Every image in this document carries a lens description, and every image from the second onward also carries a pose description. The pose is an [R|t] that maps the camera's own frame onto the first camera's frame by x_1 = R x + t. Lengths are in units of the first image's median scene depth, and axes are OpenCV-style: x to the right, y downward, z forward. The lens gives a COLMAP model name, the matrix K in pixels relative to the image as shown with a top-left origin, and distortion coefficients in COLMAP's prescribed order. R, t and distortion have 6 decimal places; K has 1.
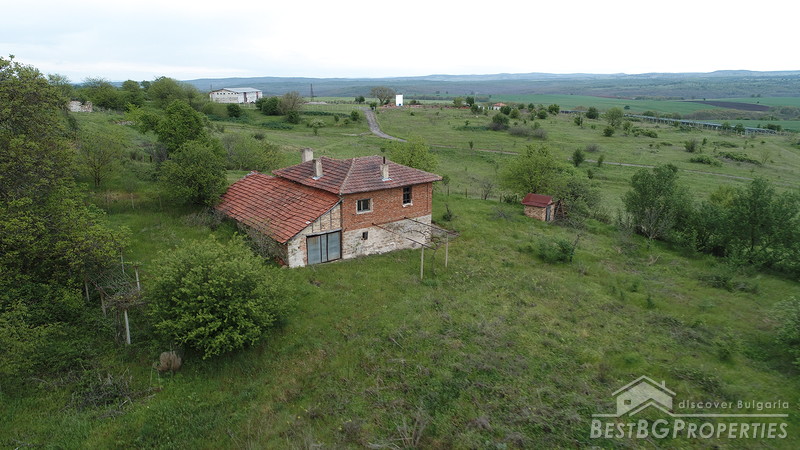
lens RADIAL K [[537.9, 0, 400.1], [0, 537.9, 222.4], [0, 0, 1]] dist [0.002646, -0.000381]
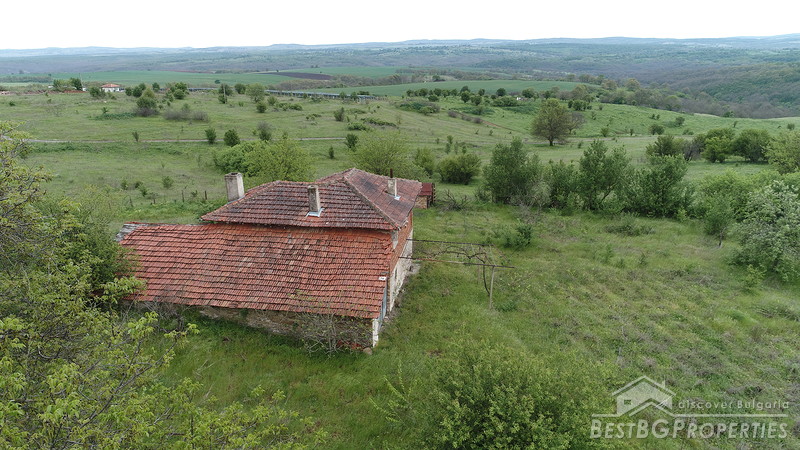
lens RADIAL K [[537.9, 0, 398.4], [0, 537.9, 223.9], [0, 0, 1]] dist [0.002646, -0.000381]
pose [[0.731917, -0.215526, 0.646410, -0.093086], [0.184612, 0.975900, 0.116352, -0.023020], [-0.655909, 0.034176, 0.754066, 0.075055]]
